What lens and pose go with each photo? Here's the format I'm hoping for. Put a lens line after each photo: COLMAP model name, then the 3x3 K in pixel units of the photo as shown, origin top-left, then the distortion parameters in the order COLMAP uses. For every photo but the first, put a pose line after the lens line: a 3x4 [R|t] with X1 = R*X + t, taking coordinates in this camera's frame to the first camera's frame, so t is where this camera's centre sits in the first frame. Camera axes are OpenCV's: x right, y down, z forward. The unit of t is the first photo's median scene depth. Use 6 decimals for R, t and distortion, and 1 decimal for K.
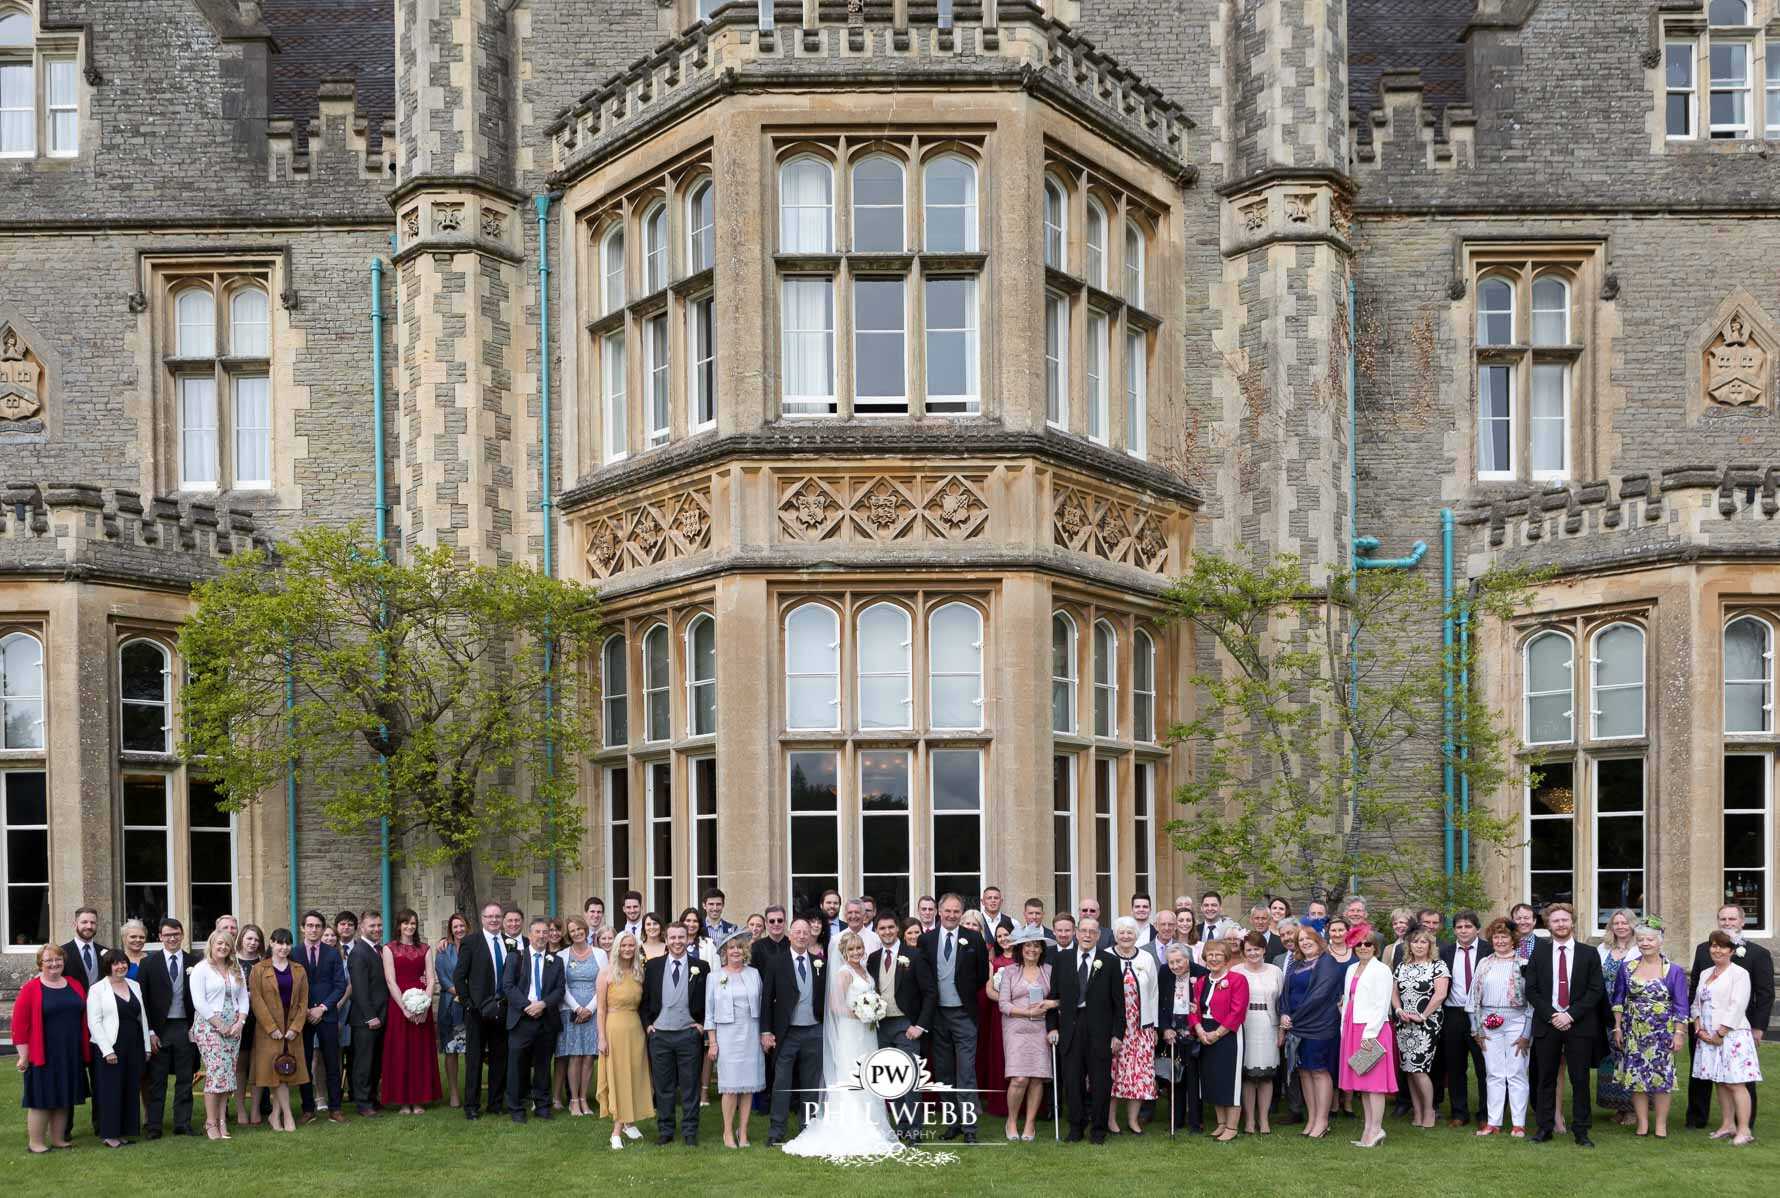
lens RADIAL K [[1402.0, 0, 881.7], [0, 1402.0, 601.3], [0, 0, 1]] dist [0.011396, 0.009829]
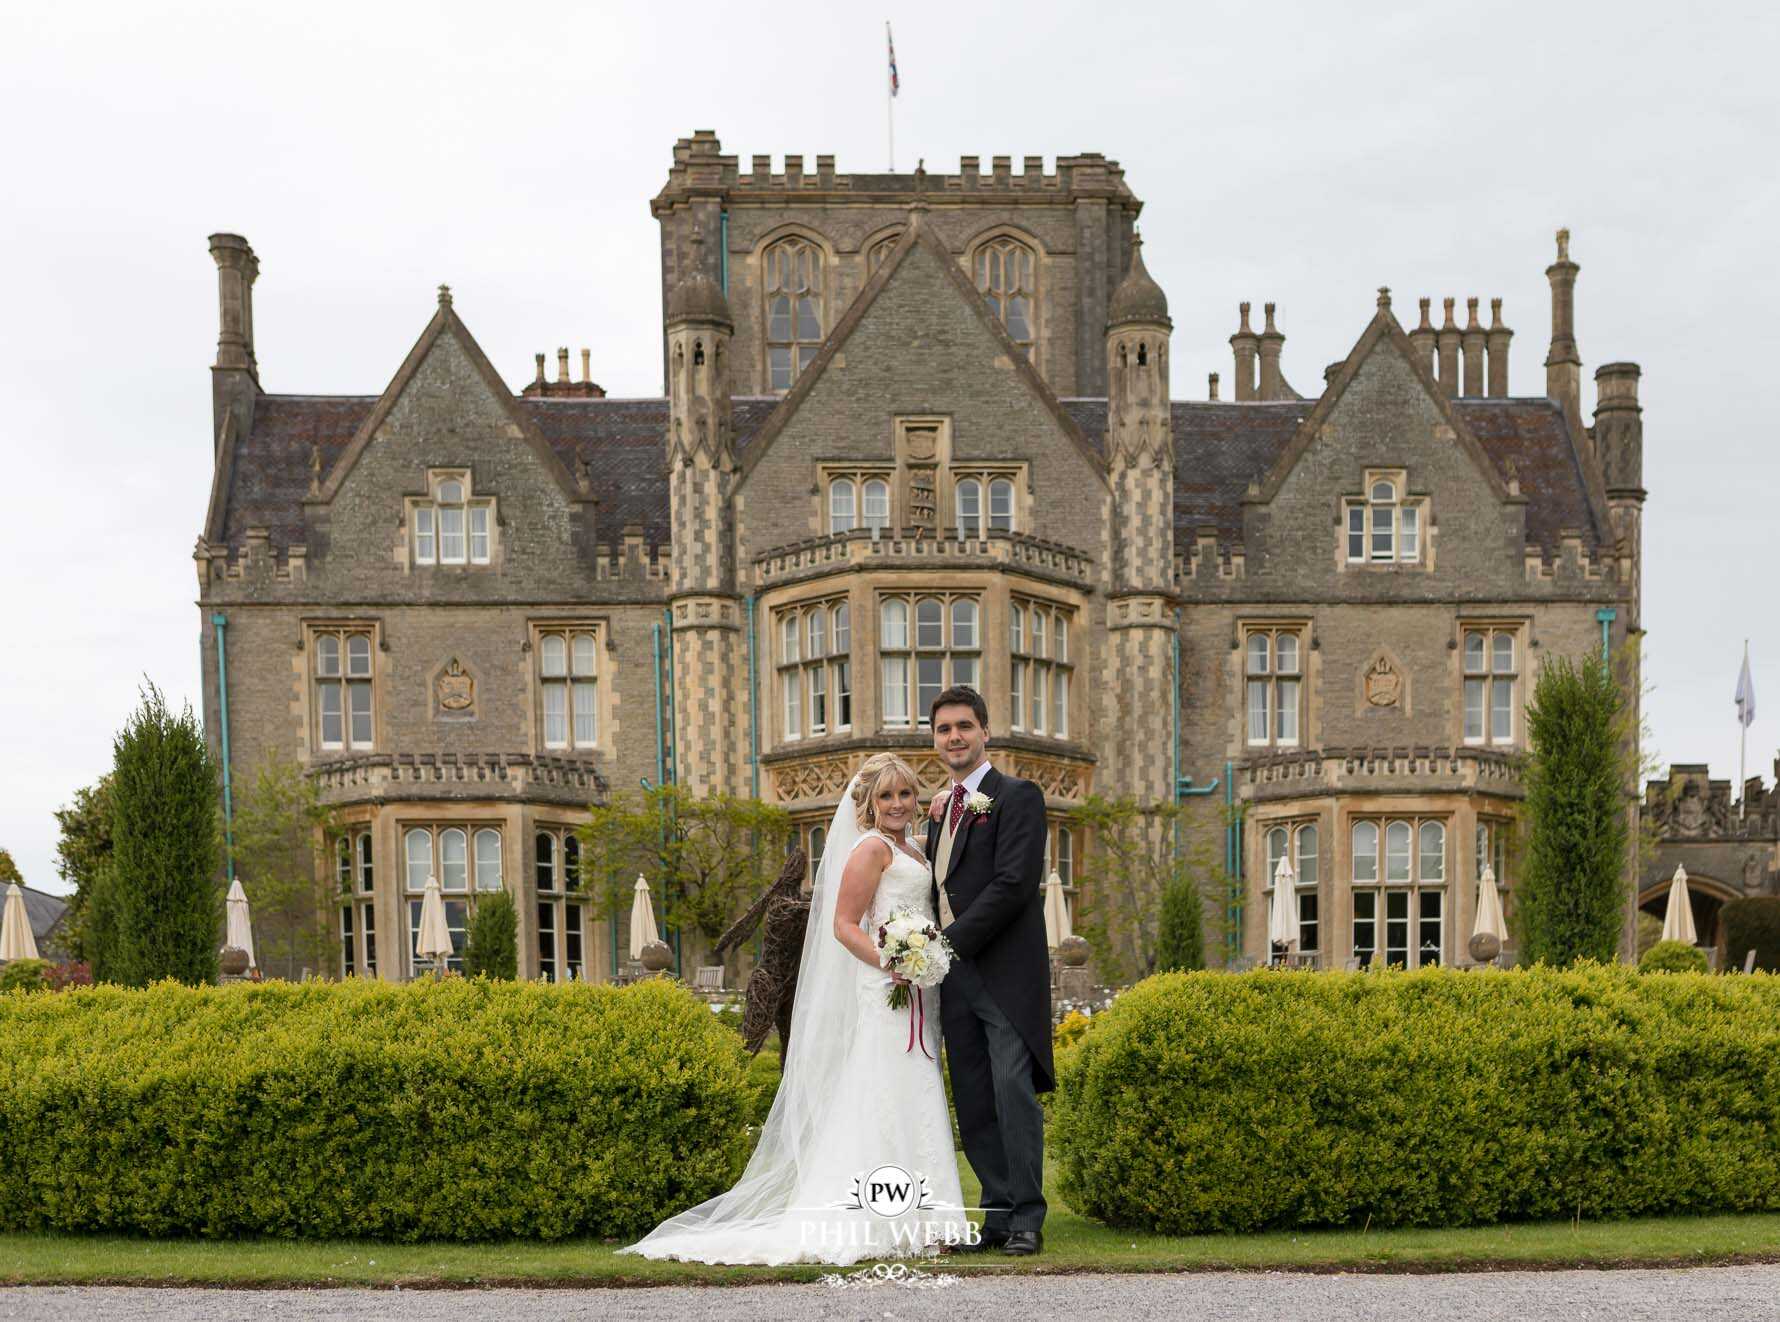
lens RADIAL K [[1540.6, 0, 901.1], [0, 1540.6, 656.7], [0, 0, 1]] dist [-0.011135, -0.002101]
pose [[0.999990, -0.000600, -0.004476, -0.030090], [0.000408, 0.999080, -0.042889, -0.121356], [0.004498, 0.042887, 0.999070, -1.106921]]
